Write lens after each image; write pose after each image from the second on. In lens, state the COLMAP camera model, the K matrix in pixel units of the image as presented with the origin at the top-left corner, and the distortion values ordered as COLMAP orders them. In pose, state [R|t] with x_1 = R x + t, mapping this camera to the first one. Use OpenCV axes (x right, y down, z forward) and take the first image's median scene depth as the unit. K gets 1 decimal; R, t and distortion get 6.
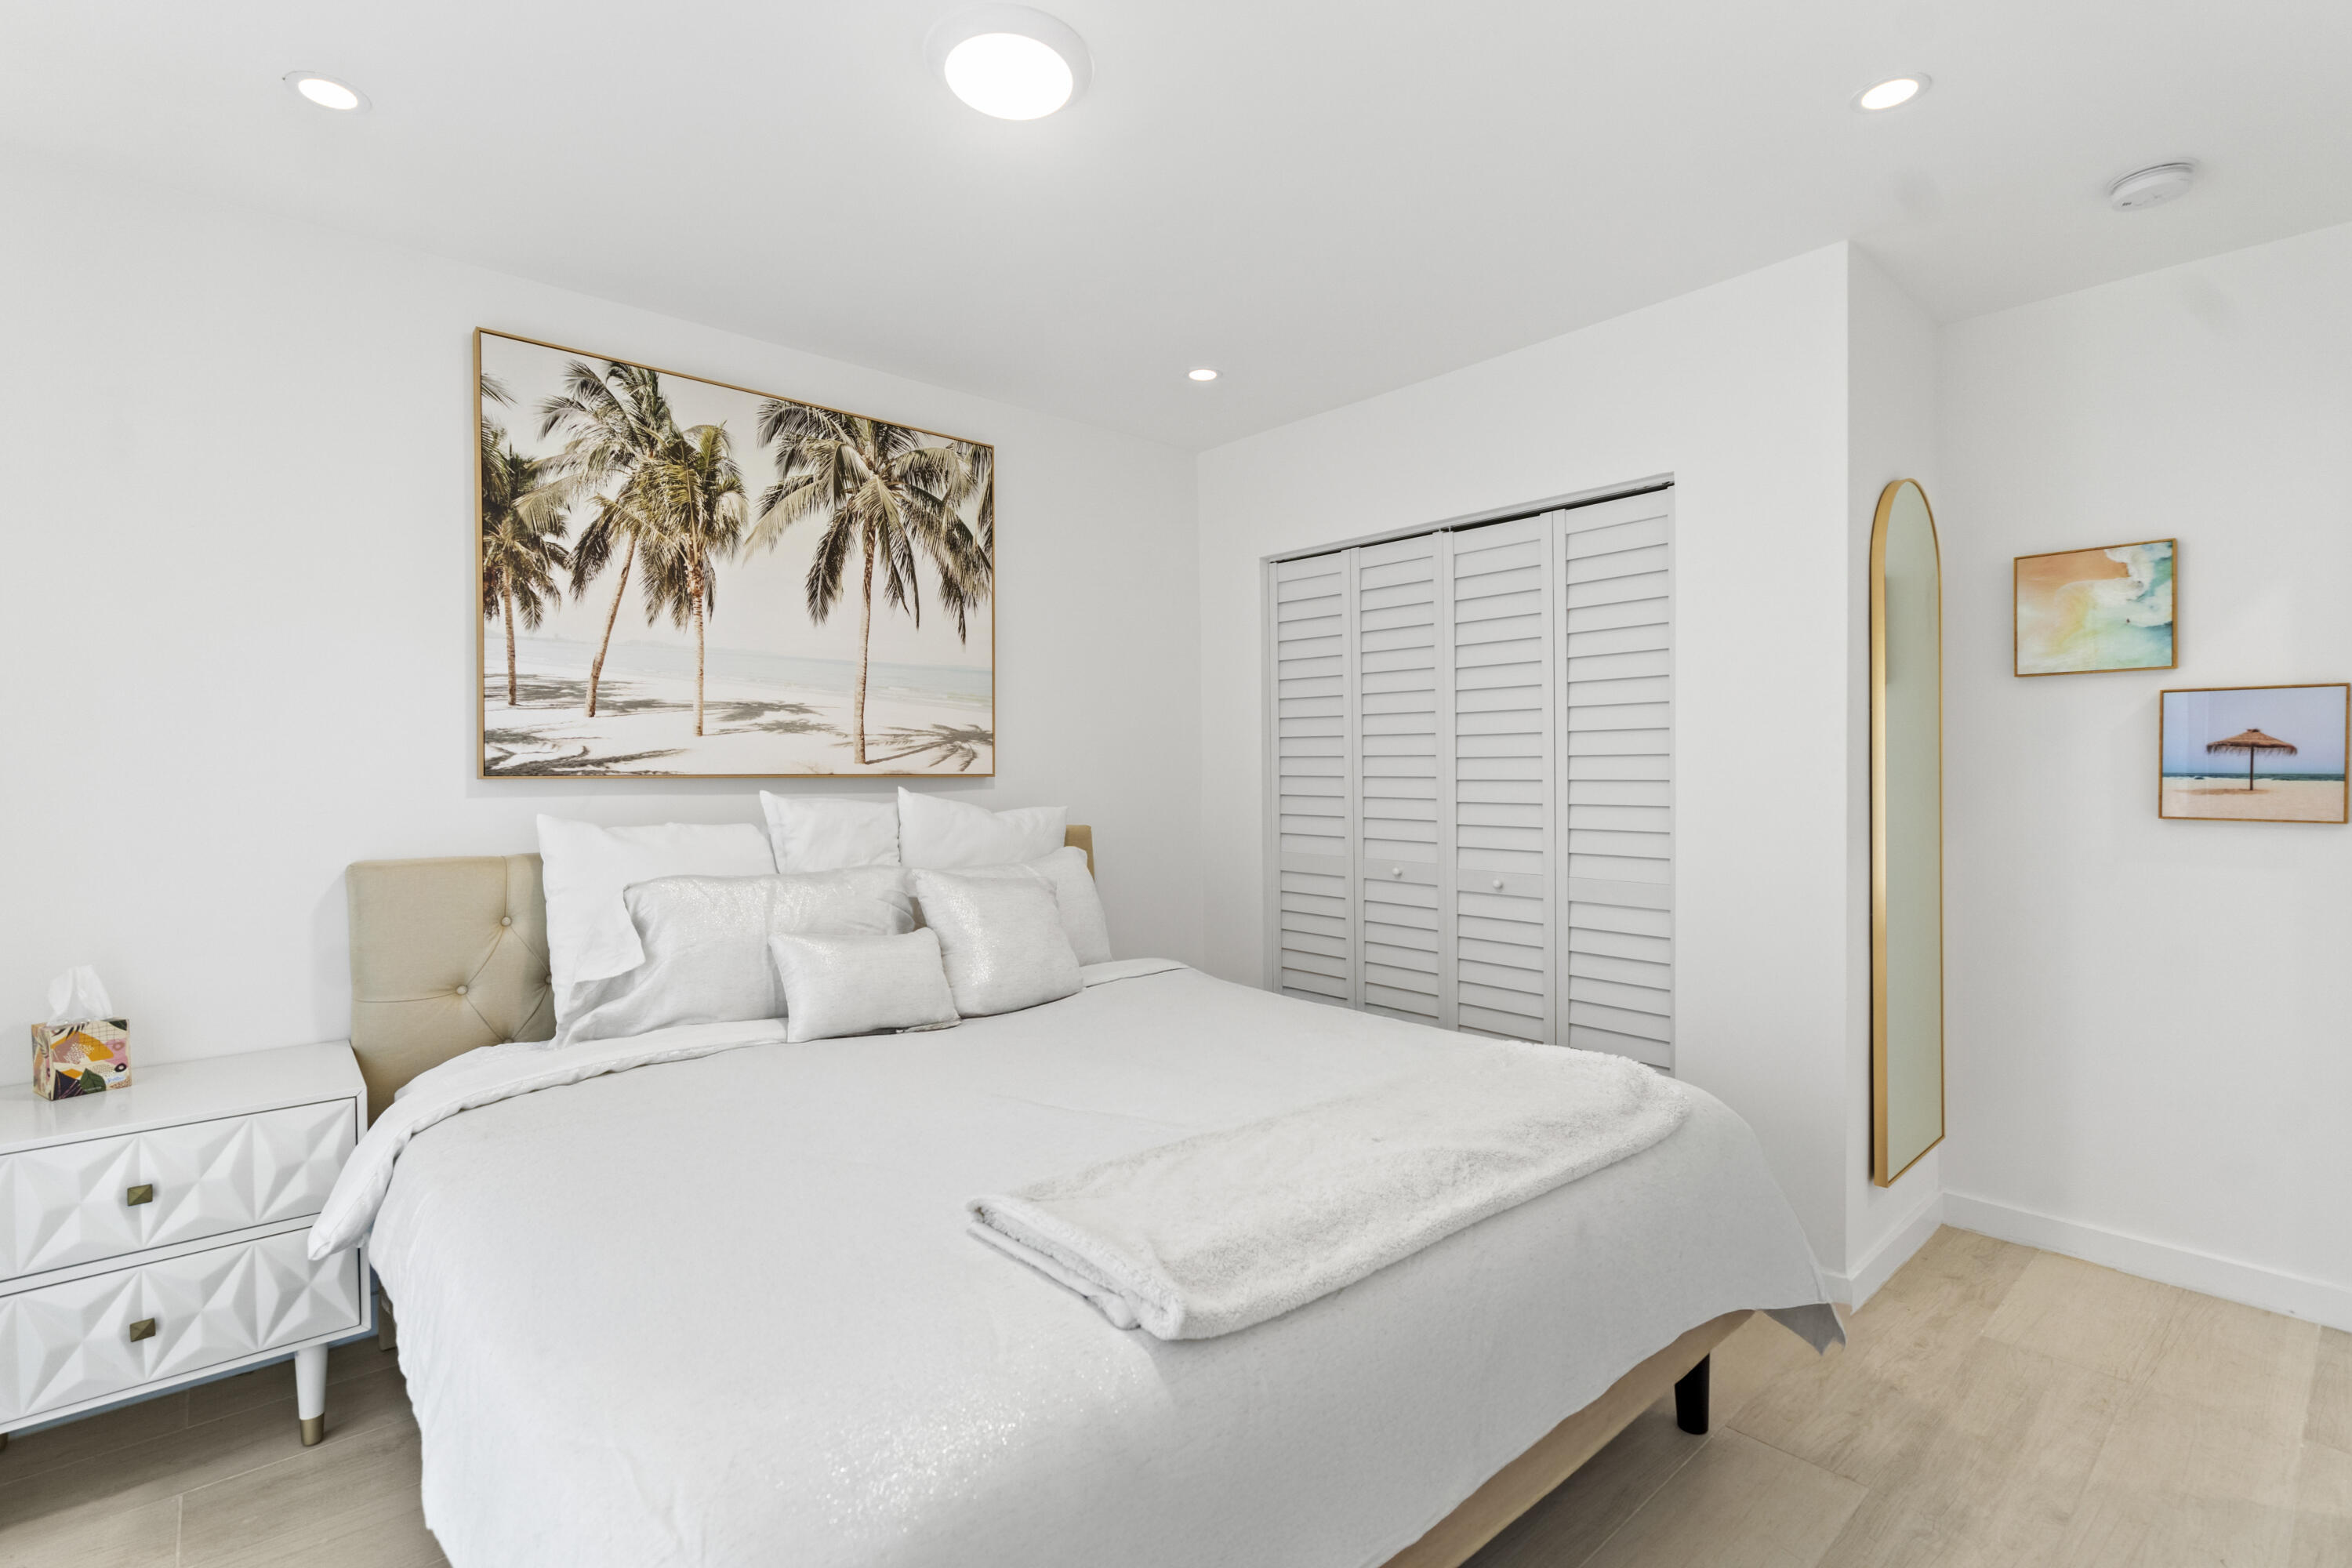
lens RADIAL K [[1079.3, 0, 1170.2], [0, 1079.3, 783.3], [0, 0, 1]] dist [-0.003353, 0.001247]
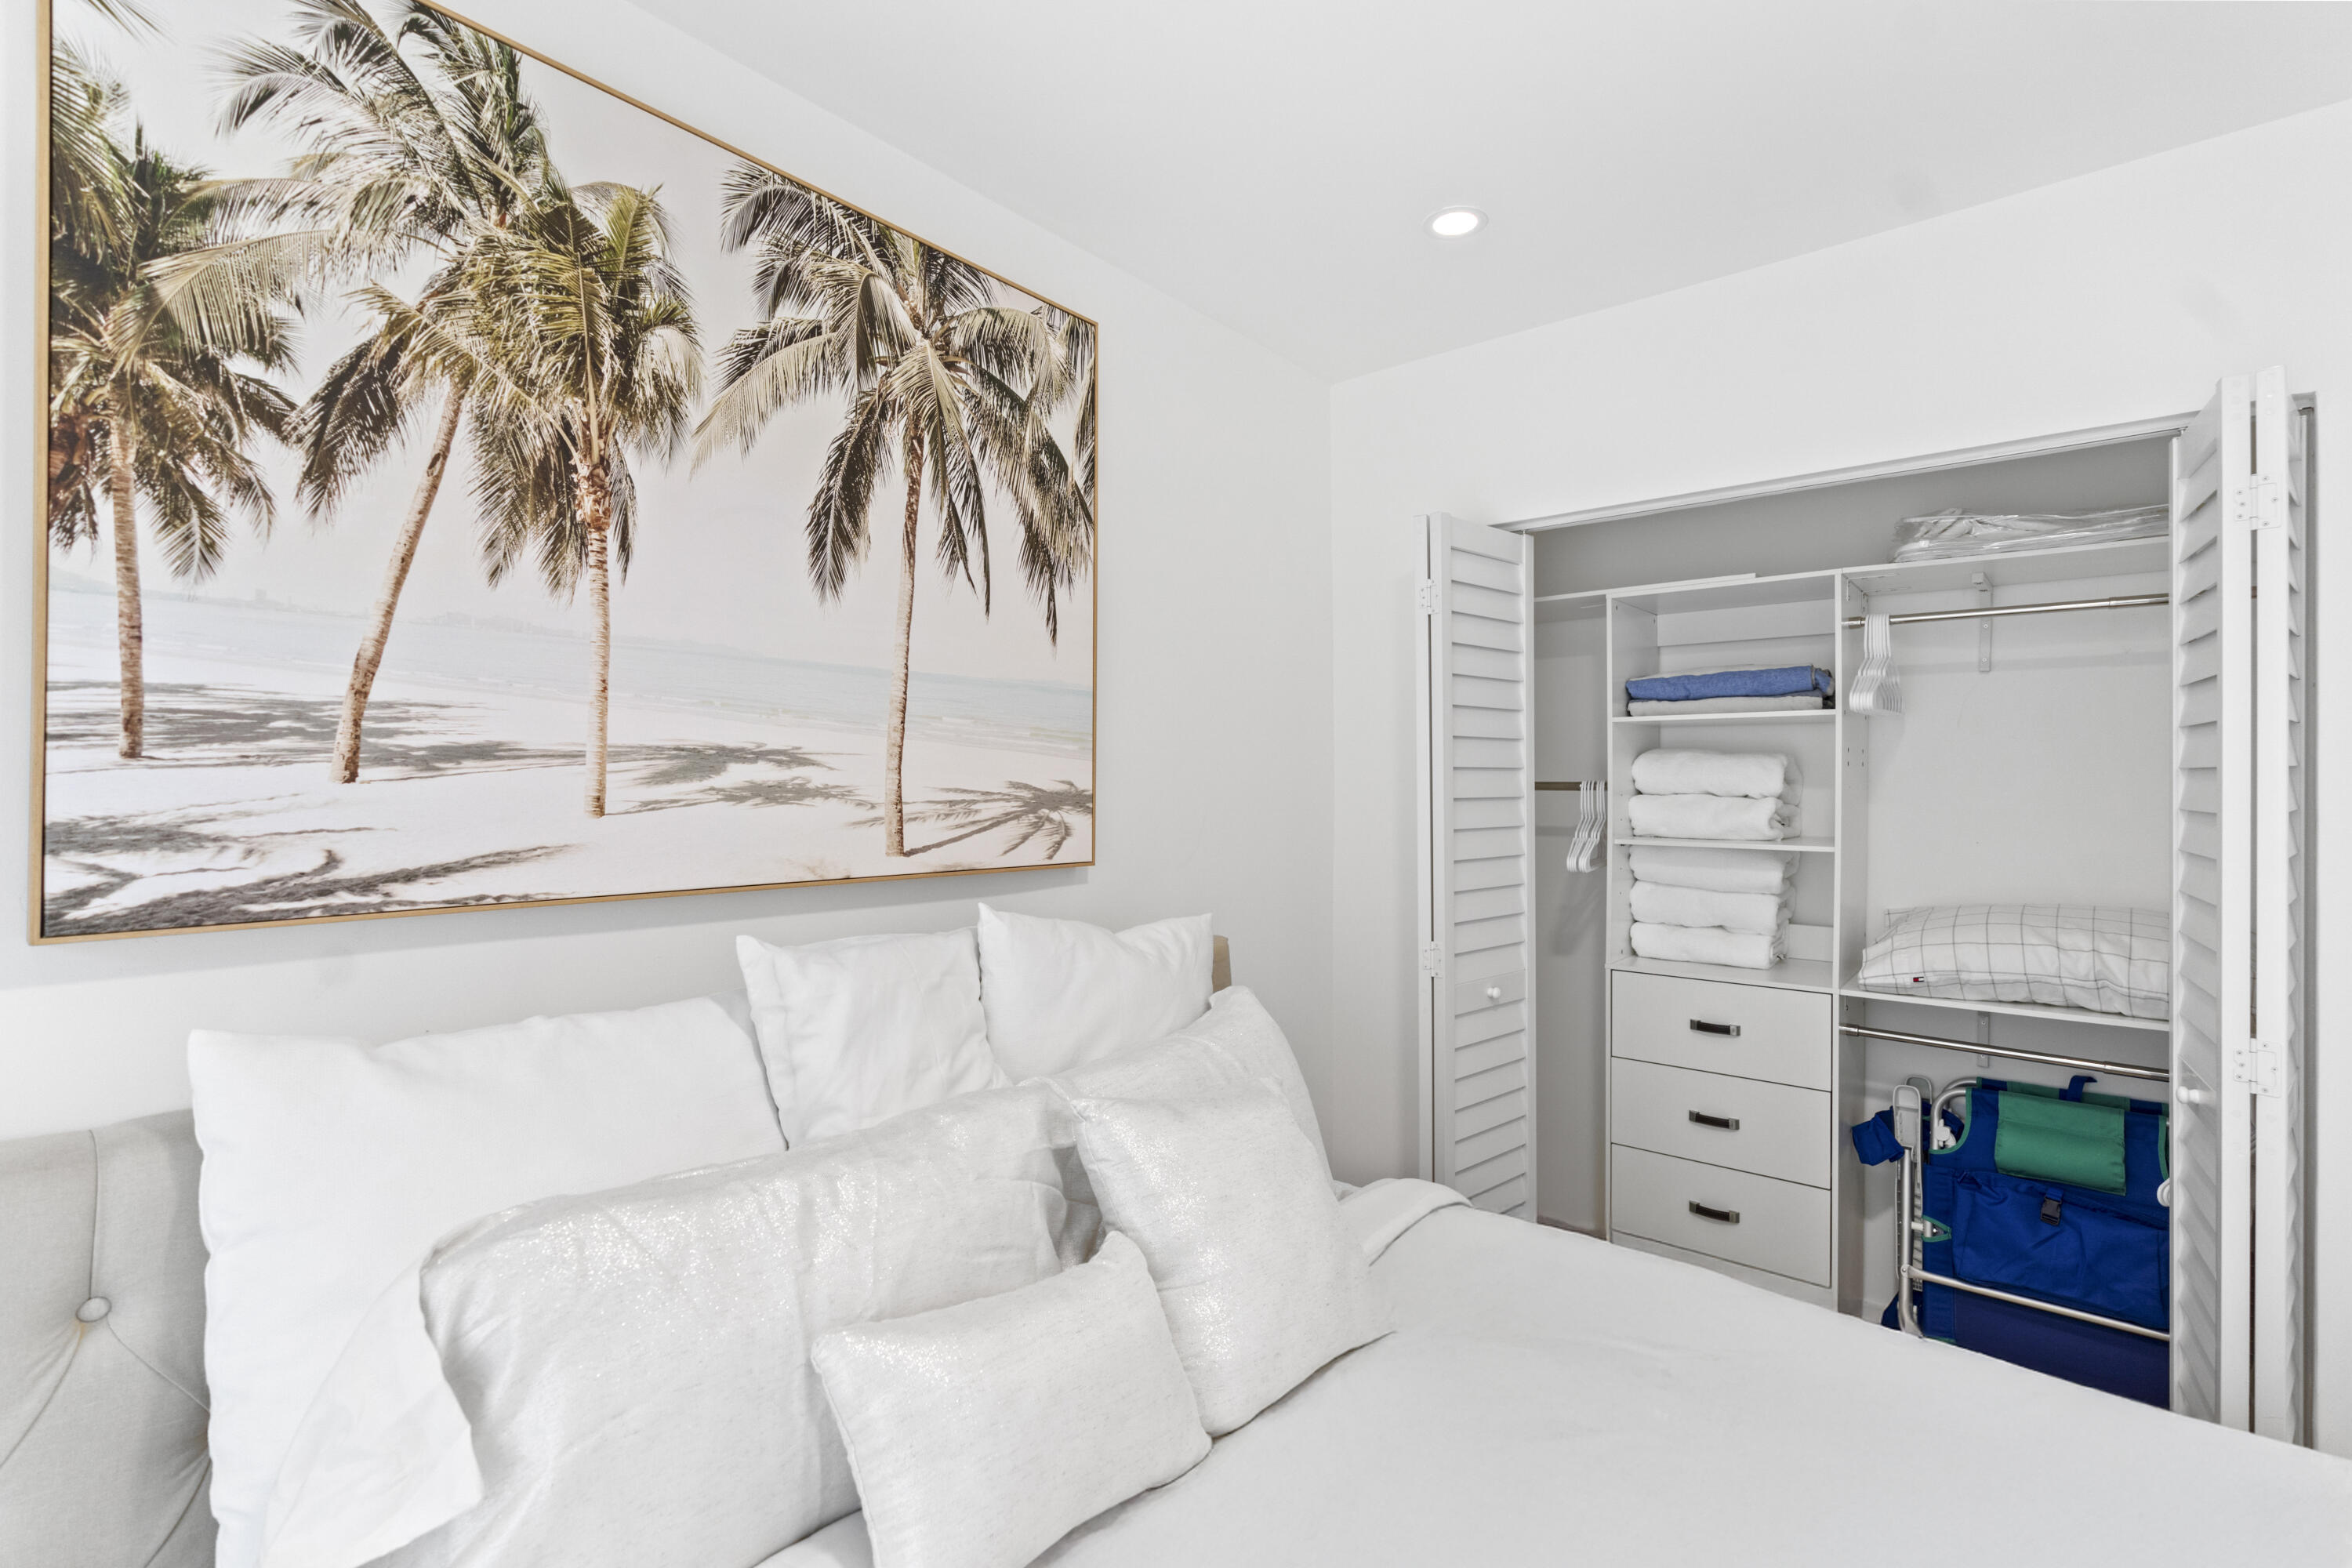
lens RADIAL K [[1055.2, 0, 1173.4], [0, 1055.2, 781.9], [0, 0, 1]] dist [-0.008954, 0.003931]
pose [[0.989240, 0.005918, 0.146183, -0.252093], [-0.003492, 0.999852, -0.016845, -0.052960], [-0.146261, 0.016153, 0.989114, 0.498454]]
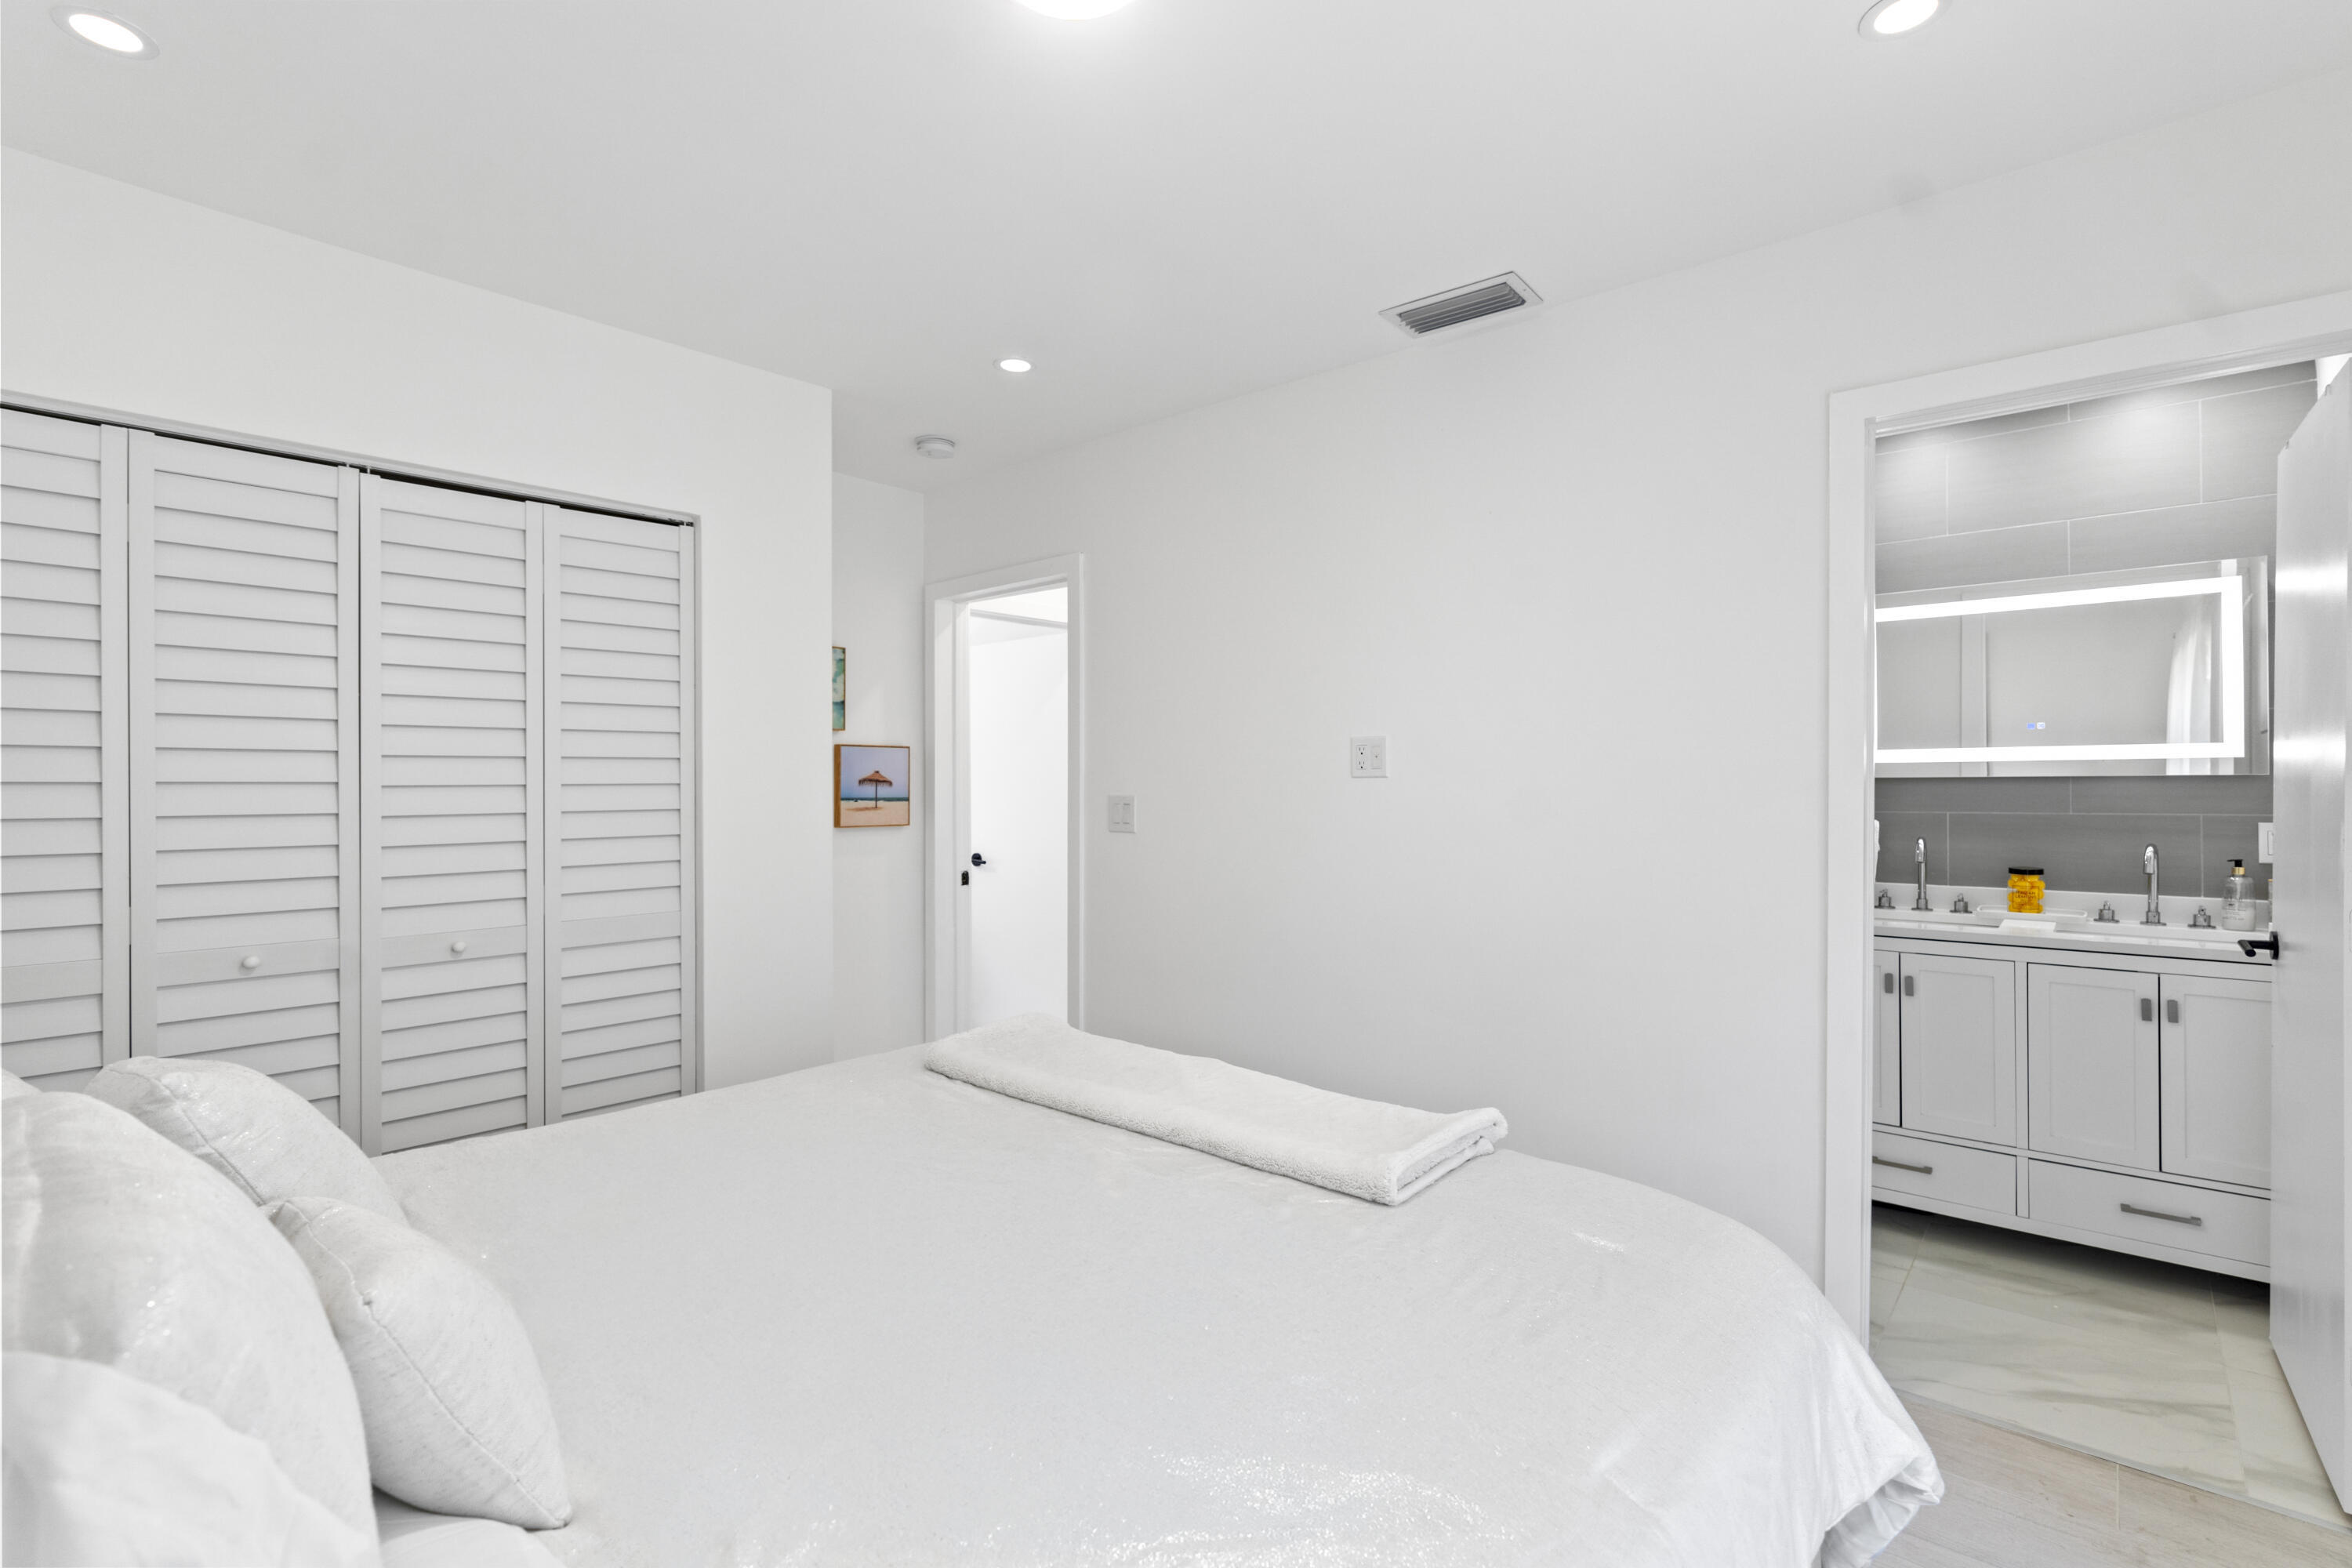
lens RADIAL K [[1107.6, 0, 1176.0], [0, 1107.6, 784.0], [0, 0, 1]] dist [-0.011101, 0.000069]
pose [[-0.136463, 0.003026, 0.990640, -0.642861], [0.019762, 0.999805, -0.000332, -0.017866], [-0.990448, 0.019532, -0.136497, 0.674290]]
